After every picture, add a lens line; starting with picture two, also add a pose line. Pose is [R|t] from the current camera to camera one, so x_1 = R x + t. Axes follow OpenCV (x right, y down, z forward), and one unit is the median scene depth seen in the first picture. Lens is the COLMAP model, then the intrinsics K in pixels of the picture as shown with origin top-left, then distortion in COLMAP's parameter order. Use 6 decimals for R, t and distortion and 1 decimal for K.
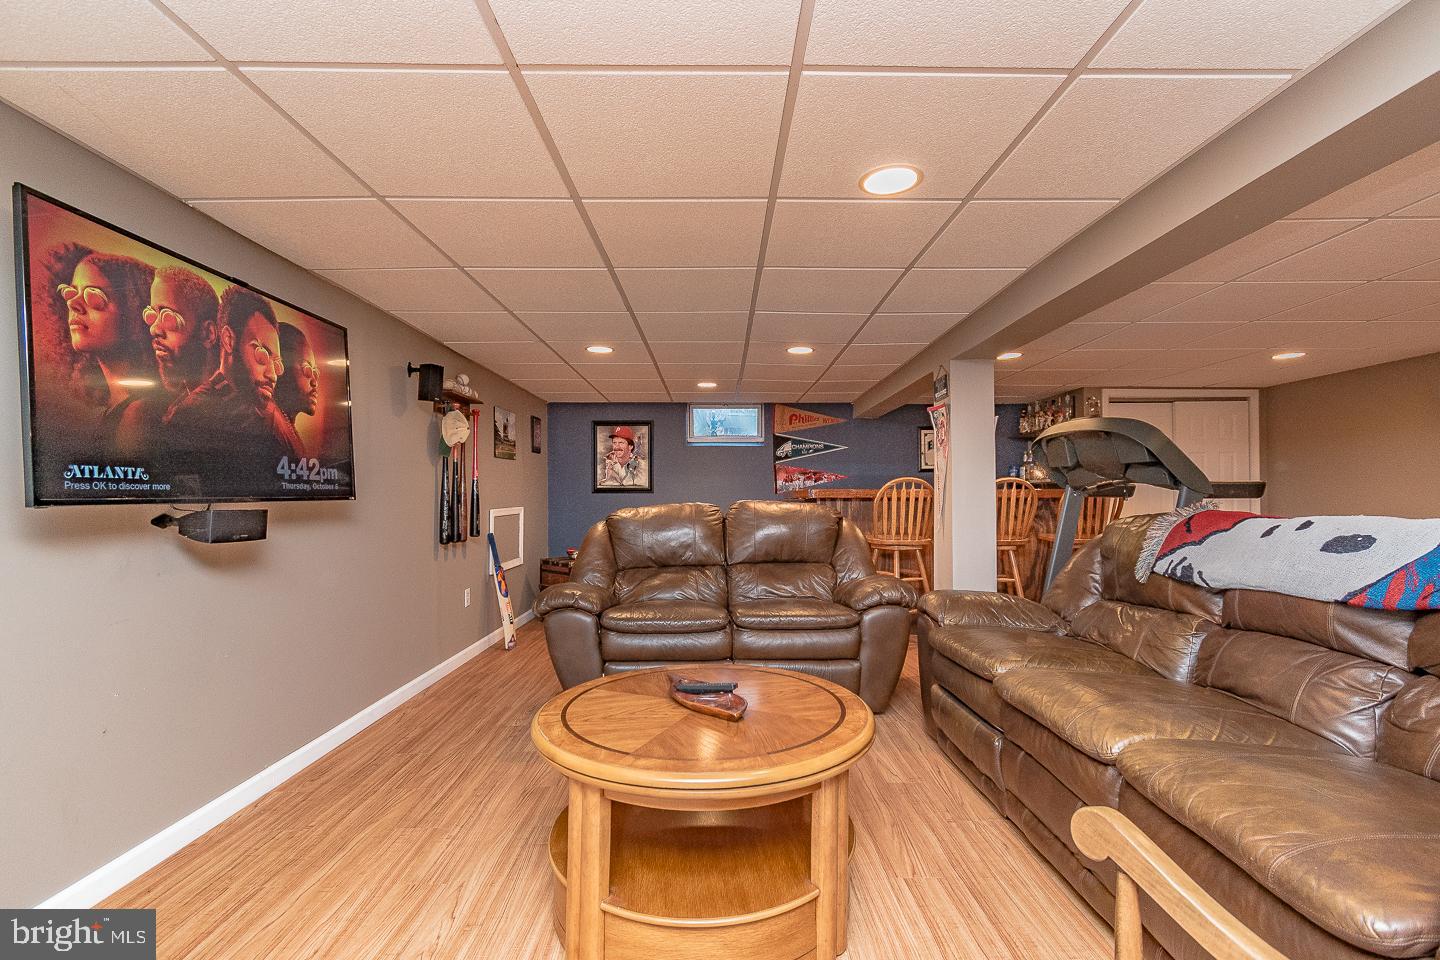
lens RADIAL K [[641.2, 0, 725.0], [0, 641.2, 488.0], [0, 0, 1]] dist [0.000058, -0.000739]
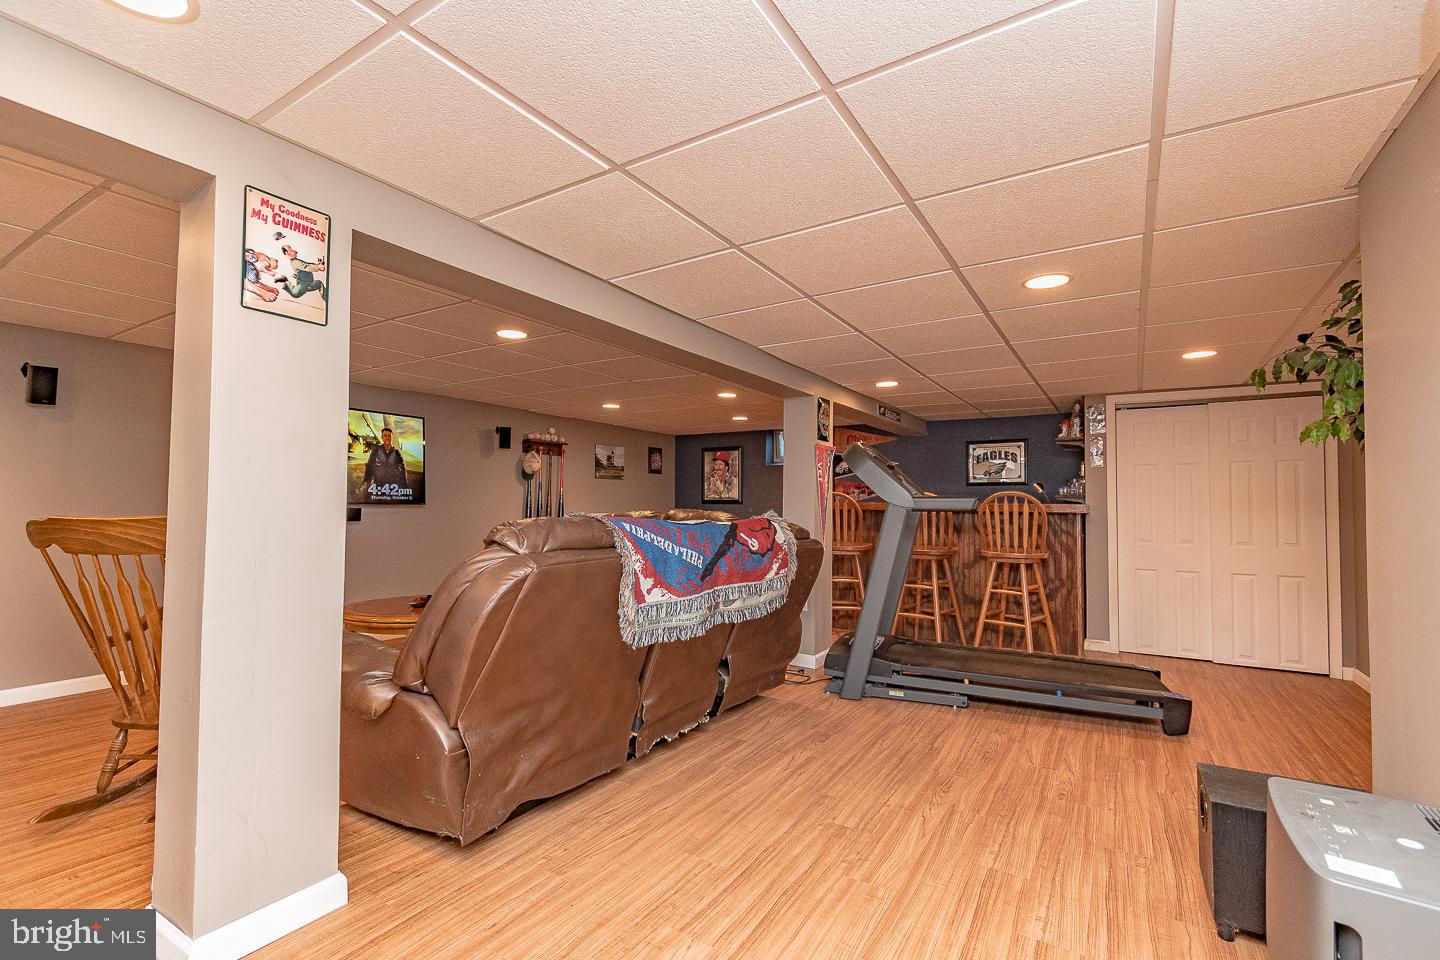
lens RADIAL K [[641.2, 0, 725.0], [0, 641.2, 488.0], [0, 0, 1]] dist [0.000058, -0.000739]
pose [[0.840543, -0.004158, -0.541729, 0.535459], [-0.005982, 0.999838, -0.016956, -0.002000], [0.541712, 0.017493, 0.840382, -0.064713]]
